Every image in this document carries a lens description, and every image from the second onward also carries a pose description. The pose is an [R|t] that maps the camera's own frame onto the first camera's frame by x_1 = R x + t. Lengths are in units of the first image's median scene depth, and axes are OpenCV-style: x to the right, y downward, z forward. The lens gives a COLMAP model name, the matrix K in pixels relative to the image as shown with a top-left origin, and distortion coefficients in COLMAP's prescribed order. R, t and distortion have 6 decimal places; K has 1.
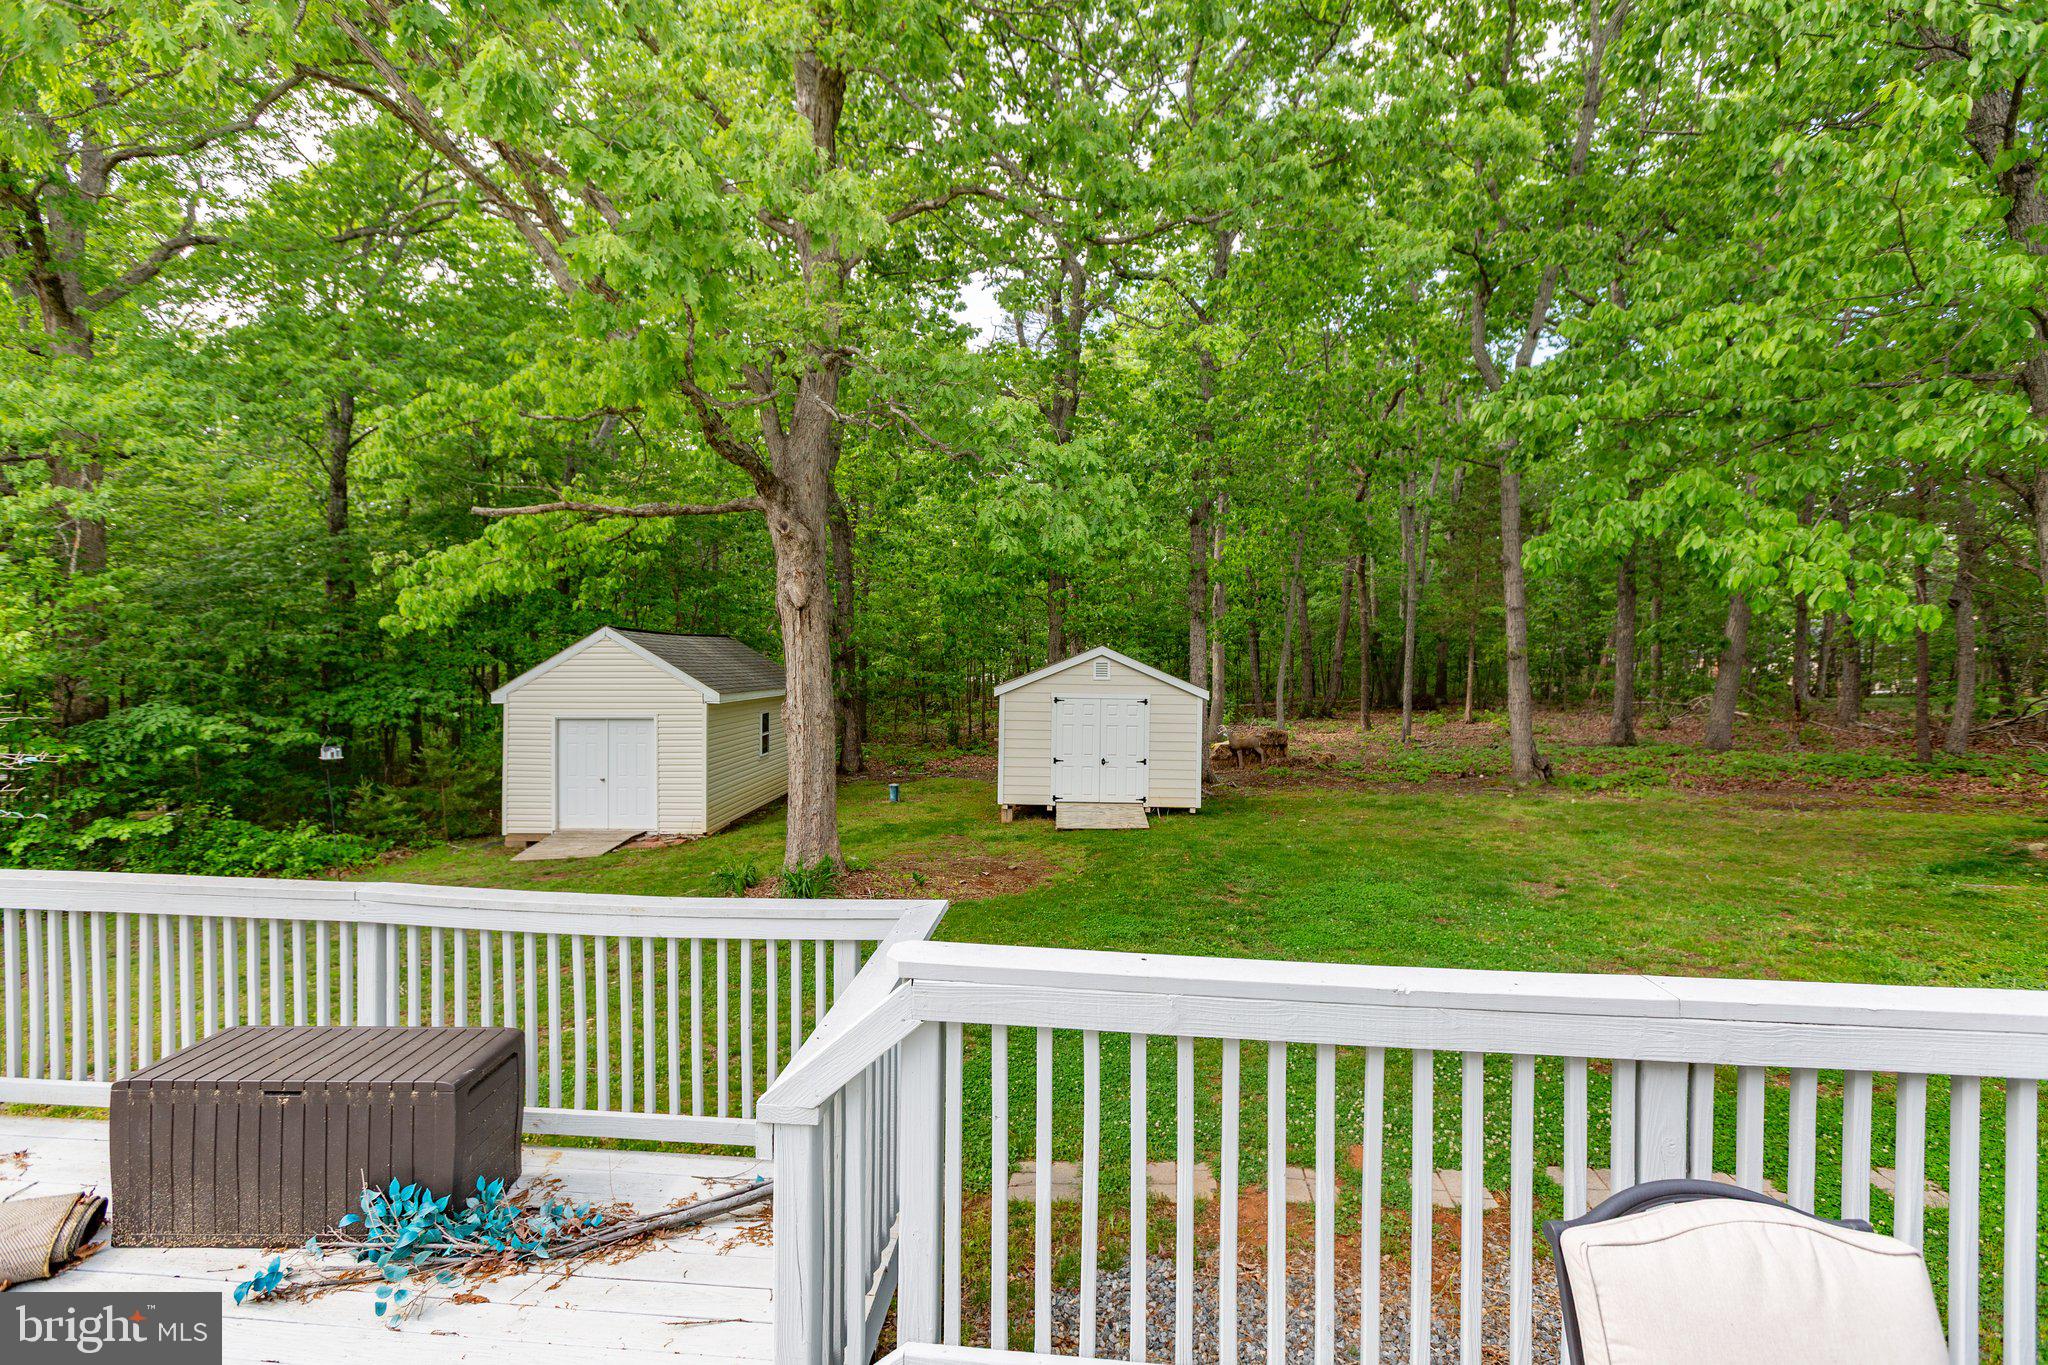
lens RADIAL K [[911.6, 0, 1025.2], [0, 911.6, 671.4], [0, 0, 1]] dist [-0.001221, -0.000368]
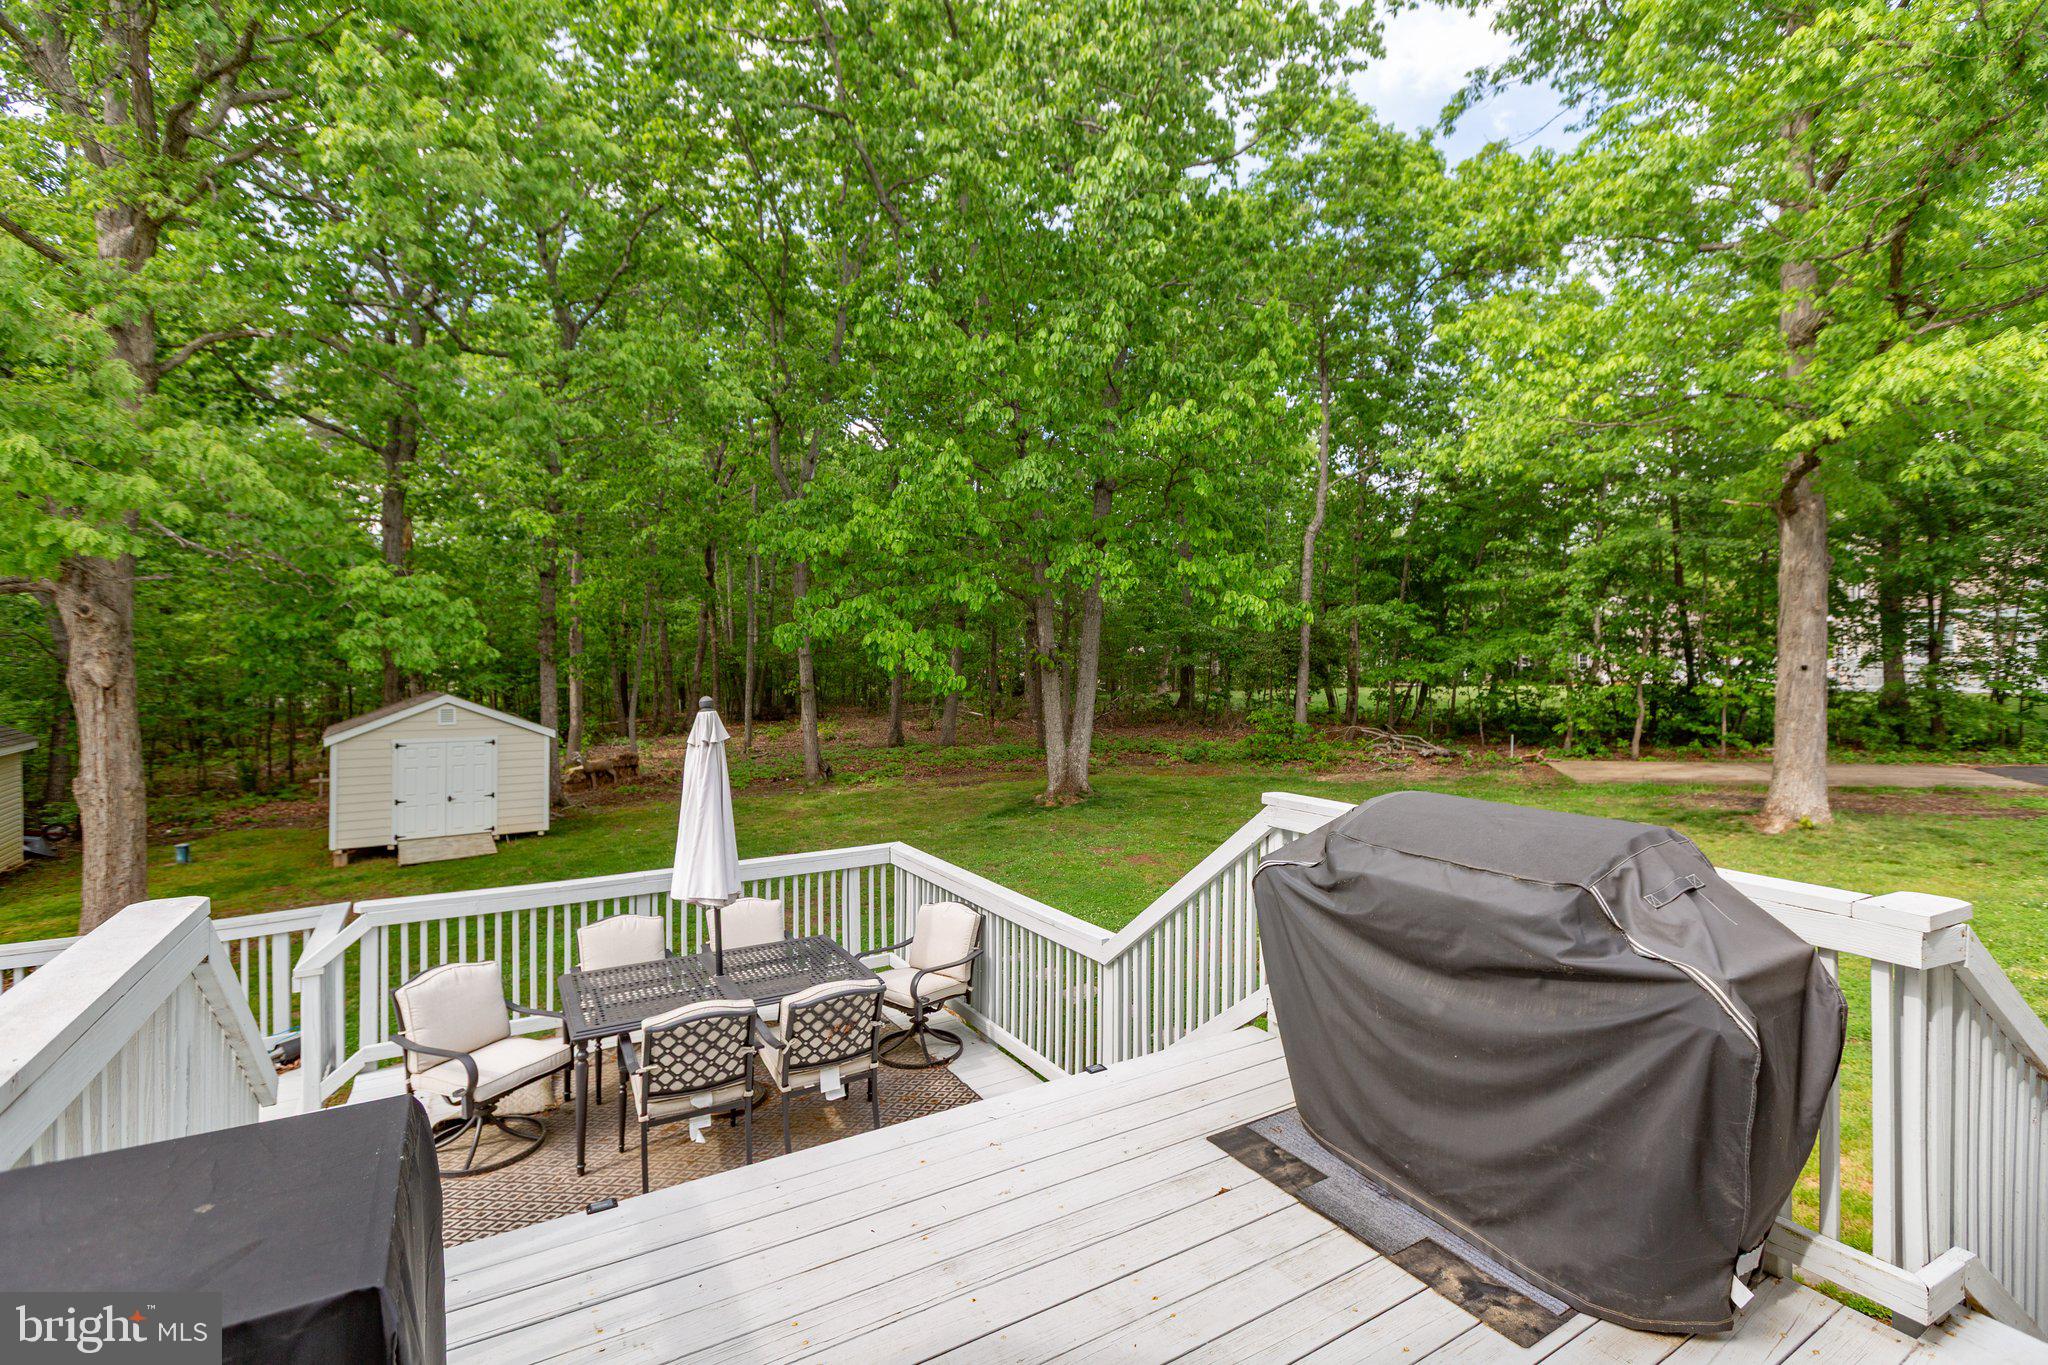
lens RADIAL K [[916.5, 0, 1027.6], [0, 916.5, 657.5], [0, 0, 1]] dist [0.000317, -0.000202]
pose [[0.797693, -0.009461, 0.602990, -0.024140], [0.019202, 0.999768, -0.009716, -0.048468], [-0.602759, 0.019329, 0.797689, -0.314428]]
